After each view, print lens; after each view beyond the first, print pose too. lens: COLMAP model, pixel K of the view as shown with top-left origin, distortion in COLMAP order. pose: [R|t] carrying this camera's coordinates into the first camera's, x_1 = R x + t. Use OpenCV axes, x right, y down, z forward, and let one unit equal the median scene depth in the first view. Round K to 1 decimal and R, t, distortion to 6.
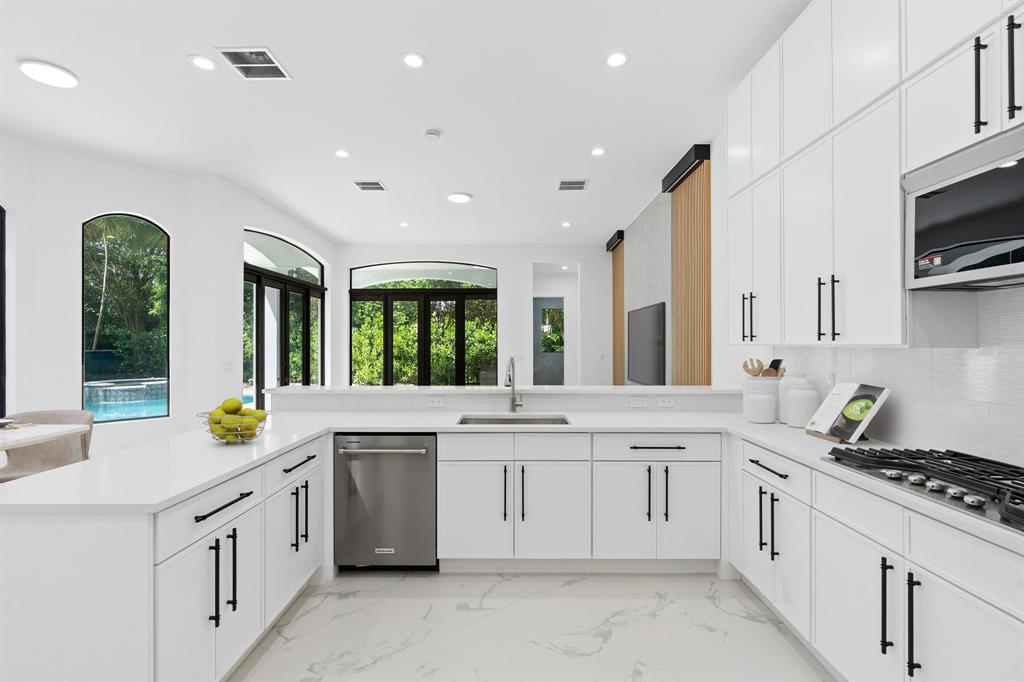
lens RADIAL K [[464.6, 0, 510.3], [0, 464.6, 342.9], [0, 0, 1]] dist [-0.002419, -0.000037]
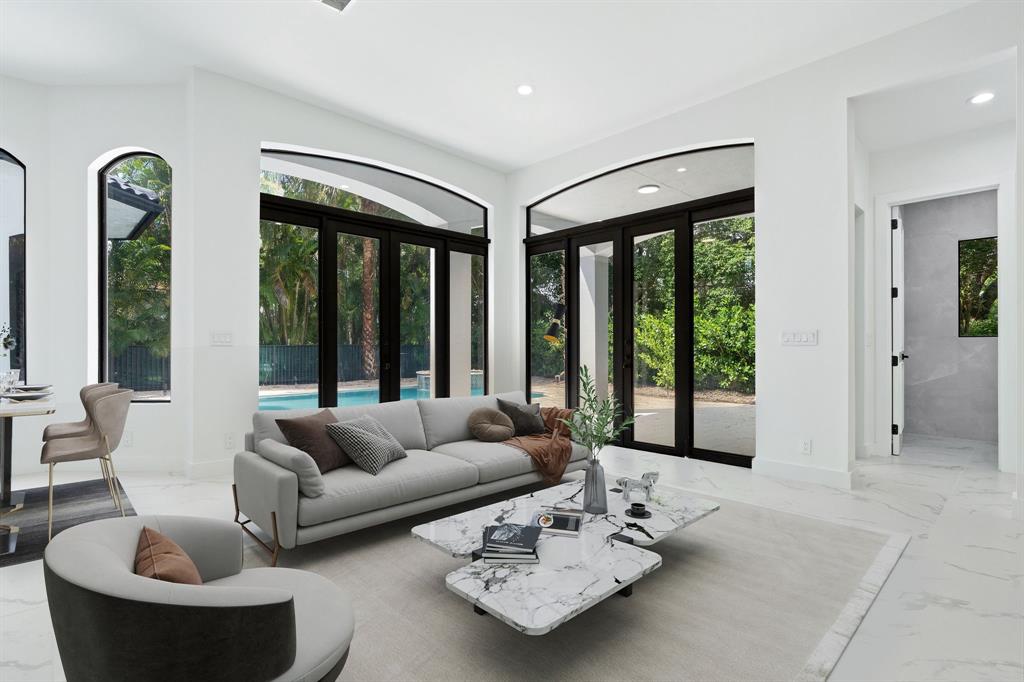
lens RADIAL K [[497.7, 0, 509.0], [0, 497.7, 346.6], [0, 0, 1]] dist [0.004480, 0.000576]
pose [[0.700650, 0.000828, -0.713505, 0.147069], [0.001223, 0.999996, 0.002361, 0.037468], [0.713504, -0.002527, 0.700646, 0.481010]]
